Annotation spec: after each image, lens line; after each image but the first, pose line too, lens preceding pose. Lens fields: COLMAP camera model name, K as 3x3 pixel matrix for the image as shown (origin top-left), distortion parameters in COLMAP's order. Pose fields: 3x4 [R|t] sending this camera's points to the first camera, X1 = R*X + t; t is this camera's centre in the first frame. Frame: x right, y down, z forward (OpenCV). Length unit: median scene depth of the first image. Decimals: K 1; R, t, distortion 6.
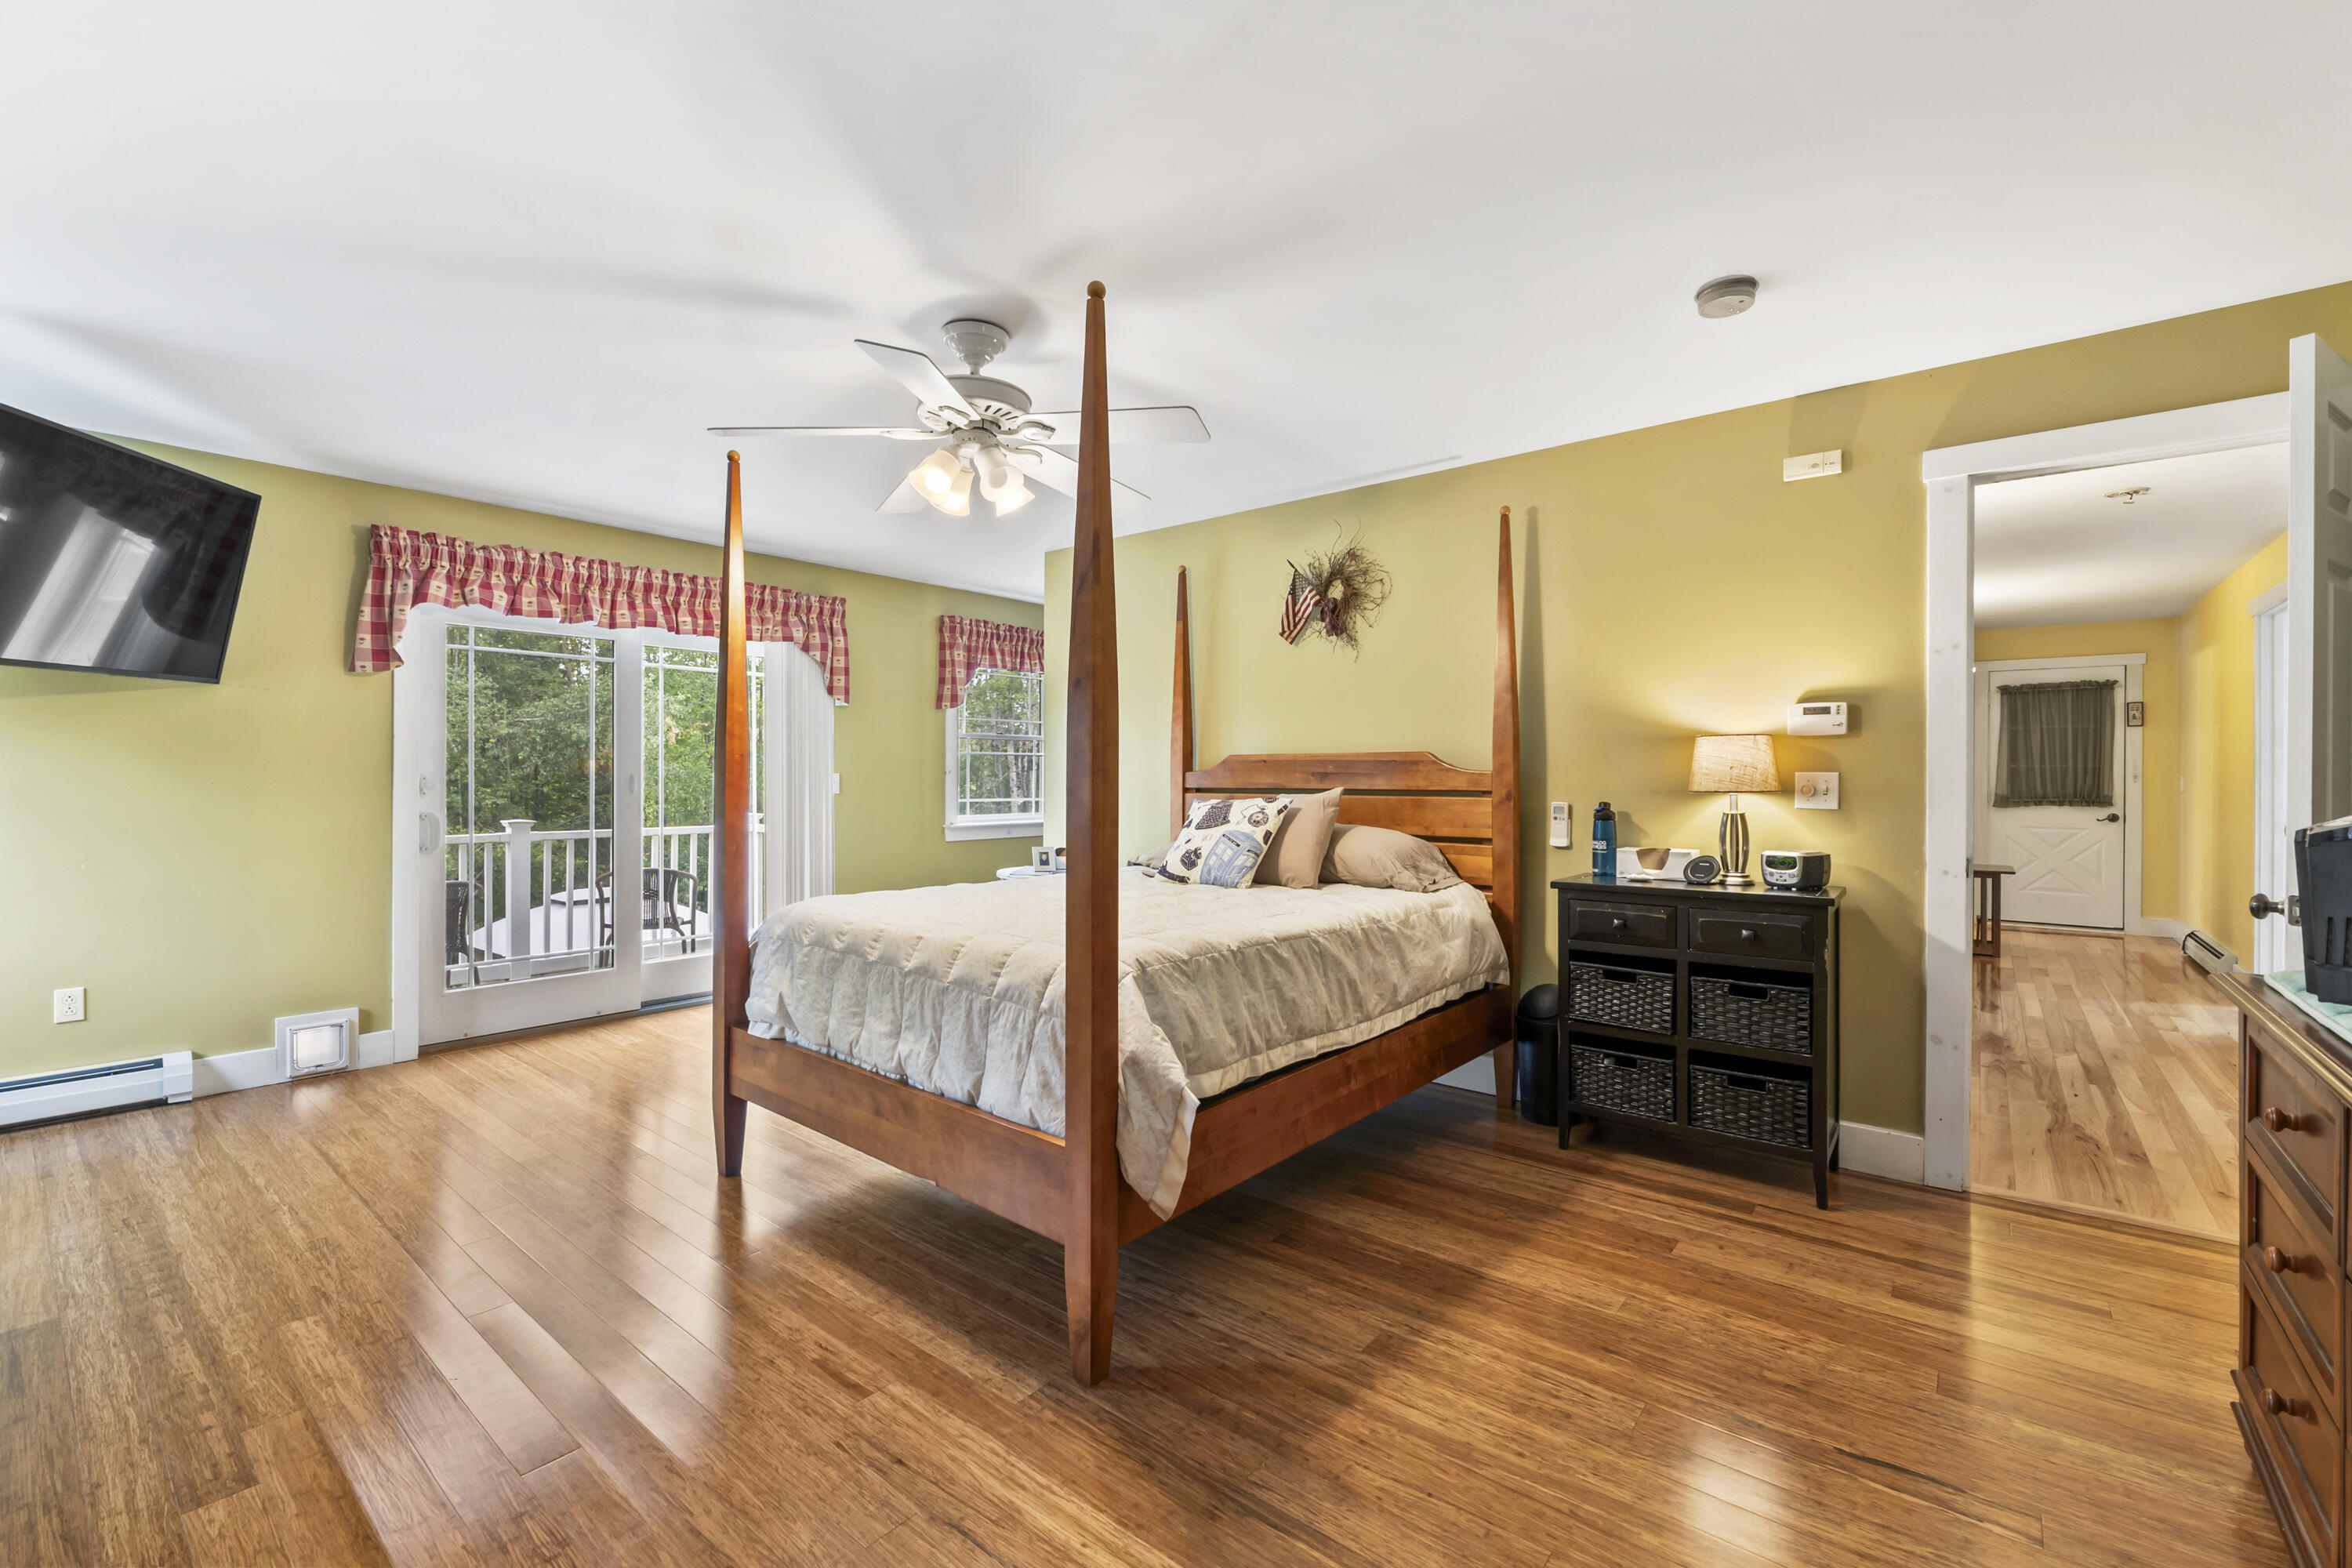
lens RADIAL K [[1002.3, 0, 1179.0], [0, 1002.3, 774.3], [0, 0, 1]] dist [0.002639, 0.000126]
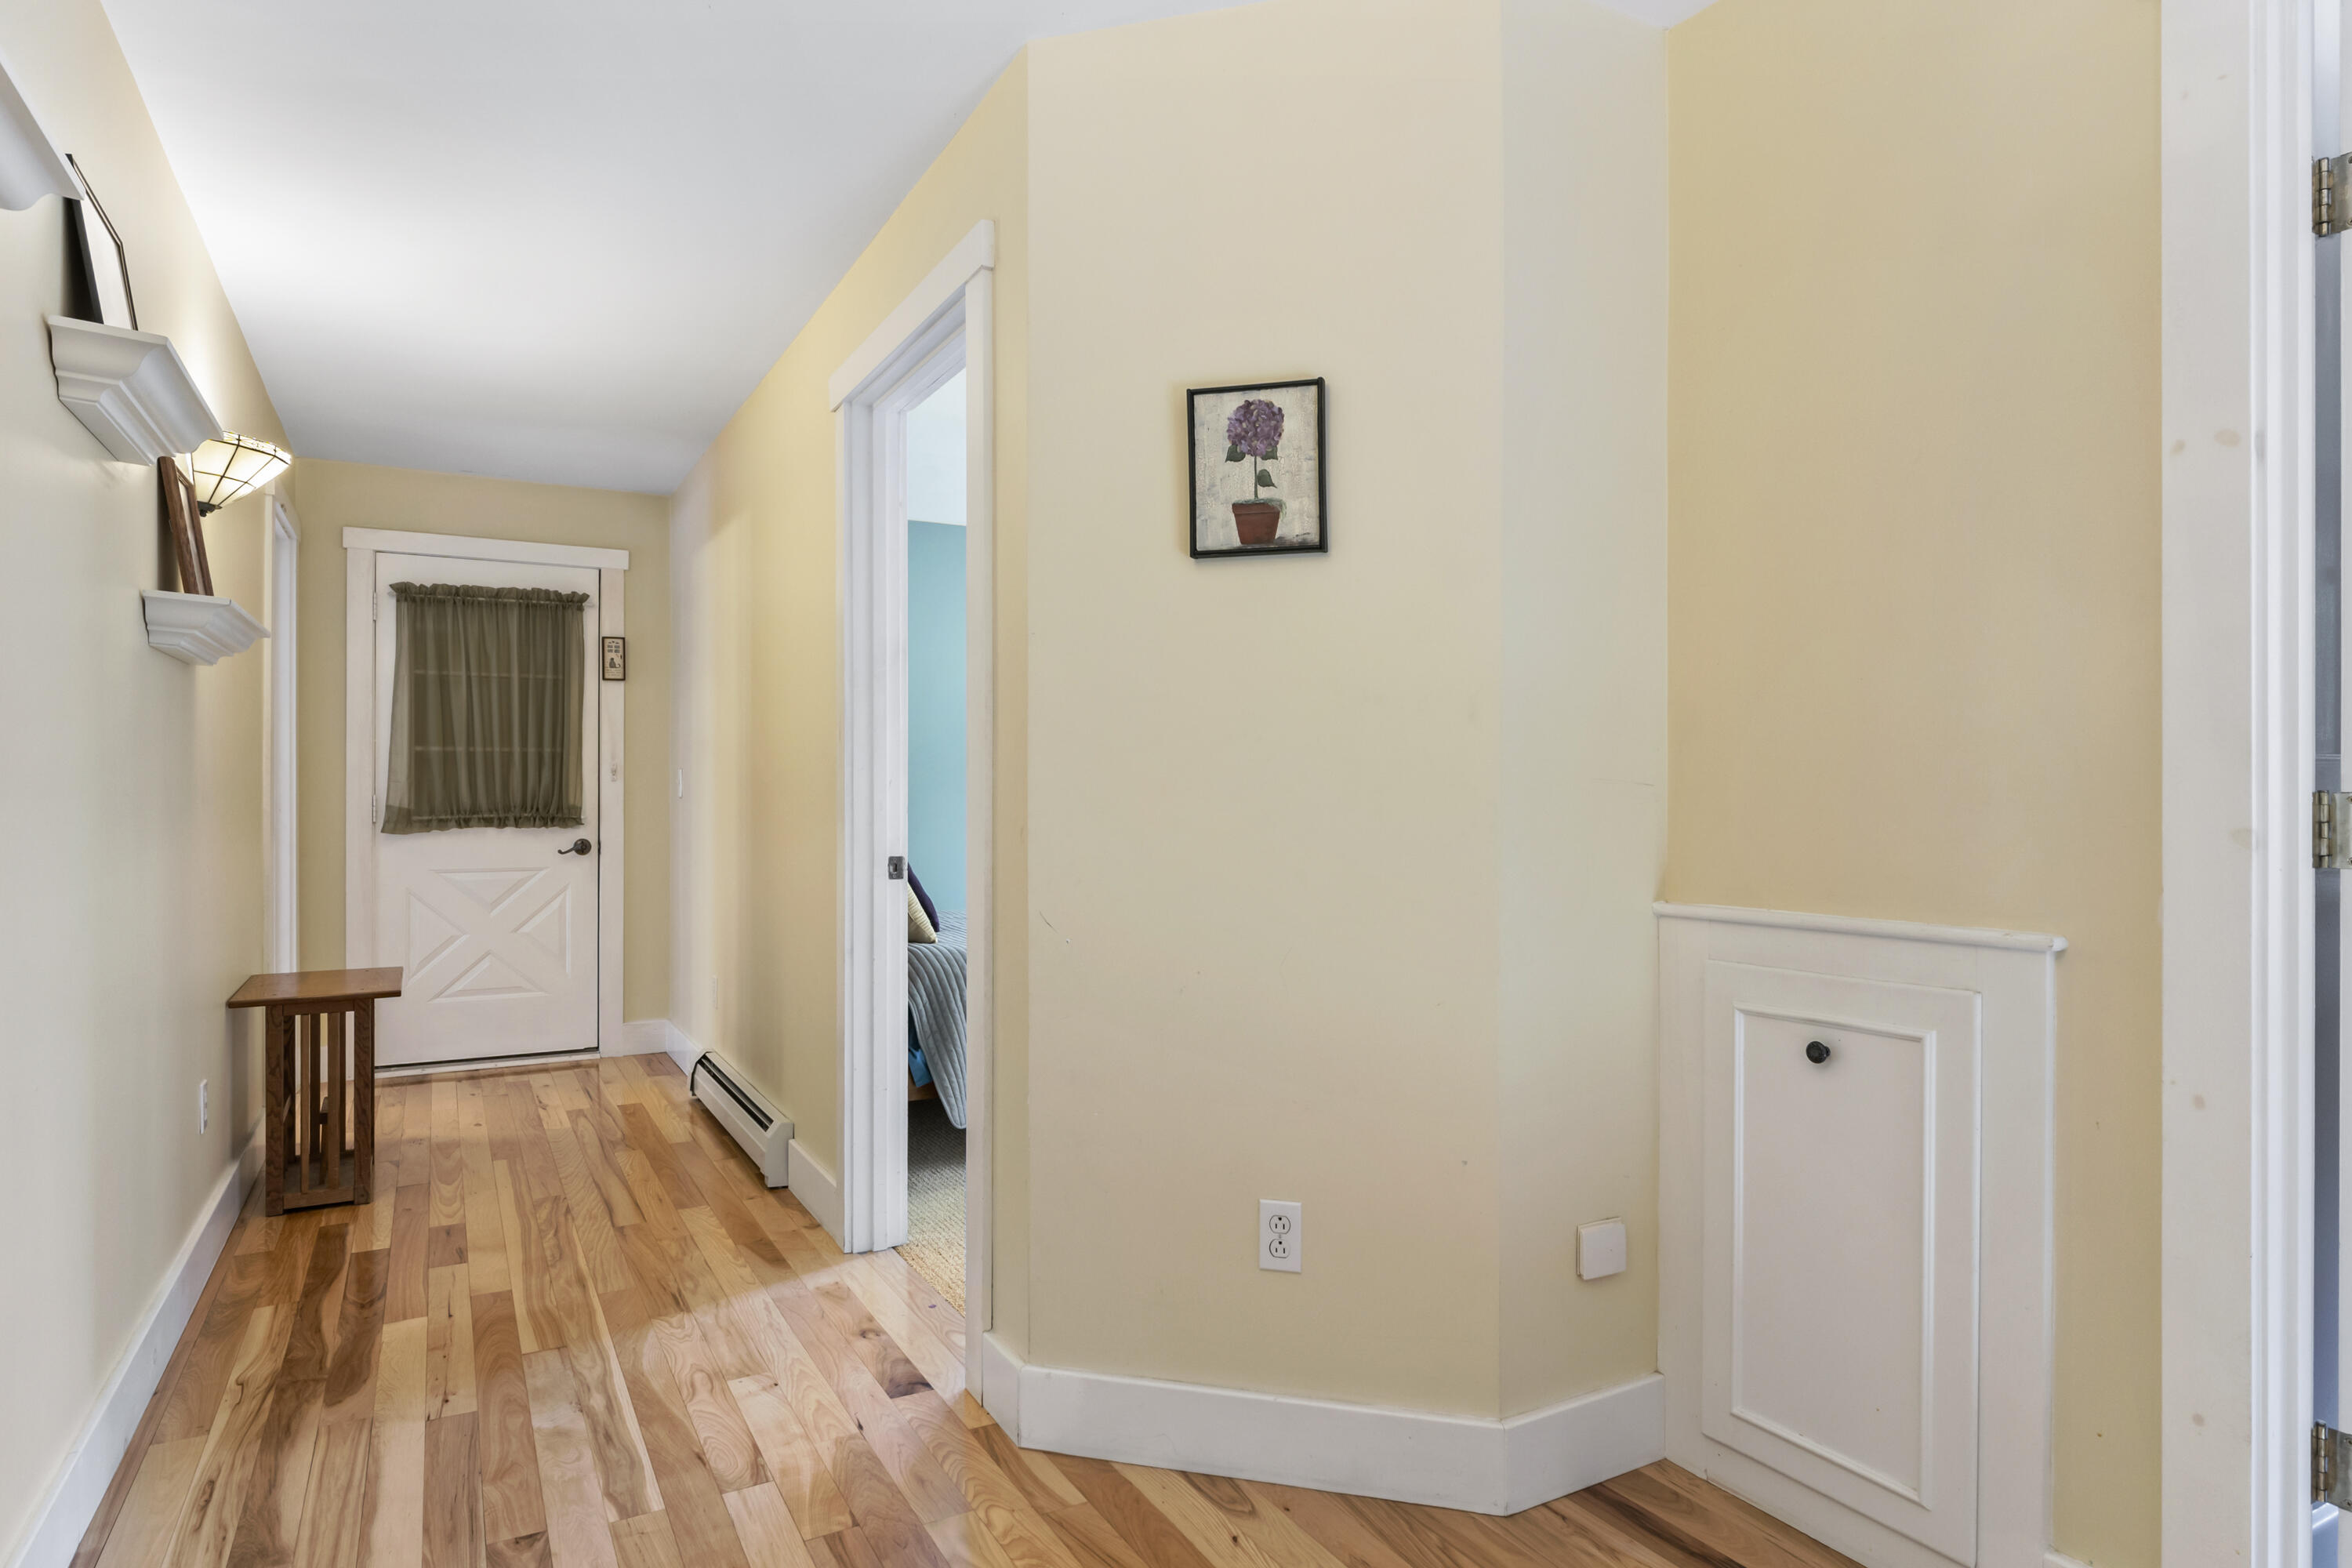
lens RADIAL K [[1343.9, 0, 1181.5], [0, 1343.9, 784.7], [0, 0, 1]] dist [0.007361, 0.000470]
pose [[0.379484, 0.000043, 0.925198, 0.378739], [0.001050, 0.999999, -0.000477, 0.010553], [-0.925198, 0.001152, 0.379483, 0.423151]]
